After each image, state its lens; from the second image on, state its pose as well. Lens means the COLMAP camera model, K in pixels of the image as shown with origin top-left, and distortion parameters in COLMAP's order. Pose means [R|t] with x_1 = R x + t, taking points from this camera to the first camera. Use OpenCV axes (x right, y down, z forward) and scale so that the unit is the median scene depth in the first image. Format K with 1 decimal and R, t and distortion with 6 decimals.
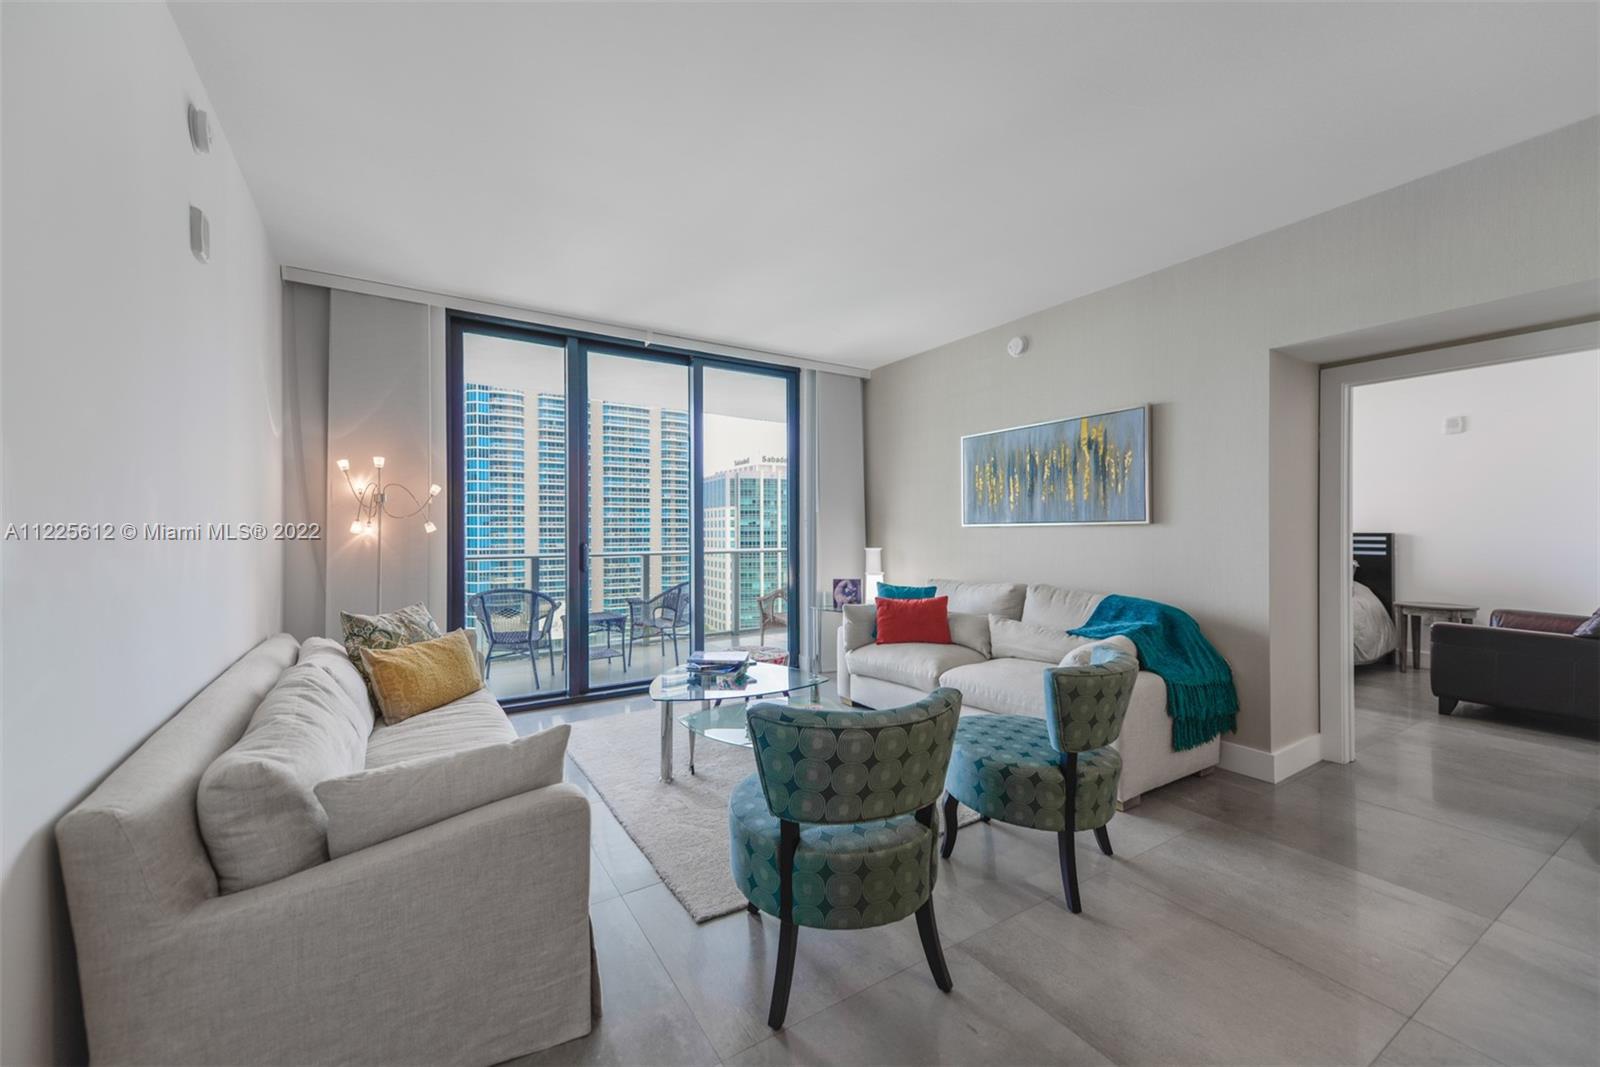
lens RADIAL K [[619.2, 0, 787.8], [0, 619.2, 532.5], [0, 0, 1]] dist [0.020276, 0.000034]
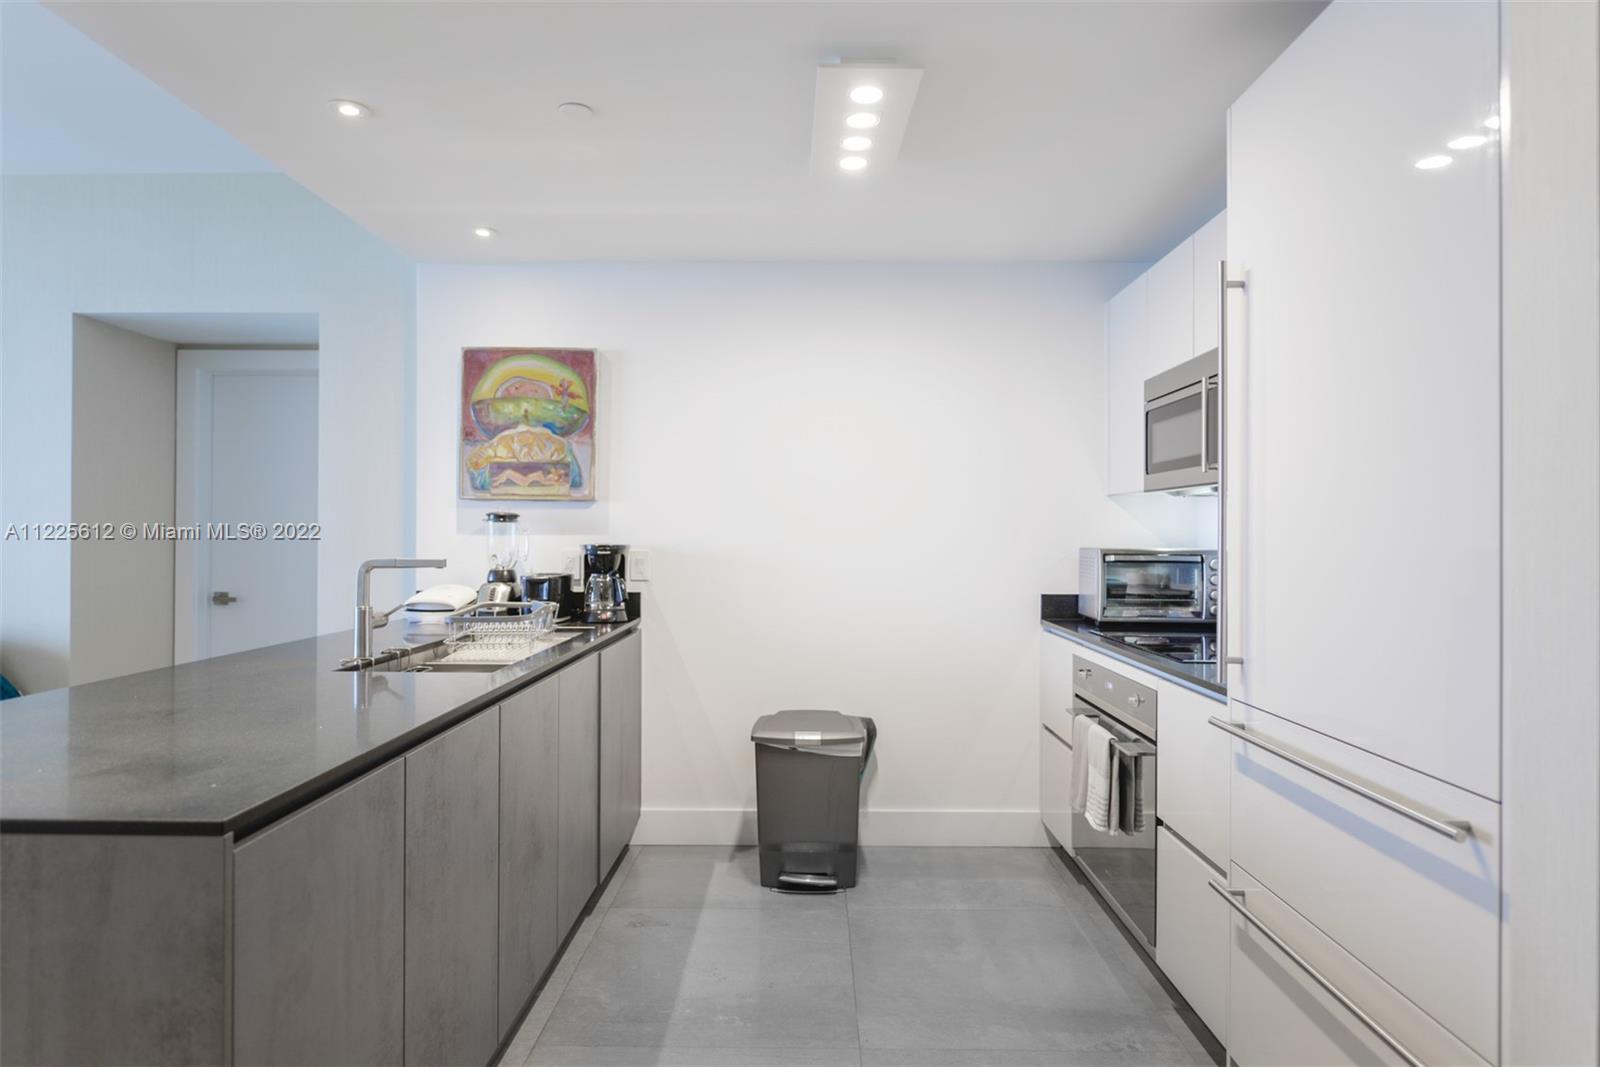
lens RADIAL K [[878.3, 0, 800.0], [0, 878.3, 533.5], [0, 0, 1]] dist [0.000239, 0.000185]
pose [[0.548045, 0.006511, 0.836423, 0.198911], [-0.004889, 0.999978, -0.004581, 0.001775], [-0.836434, -0.001579, 0.548065, -0.284479]]
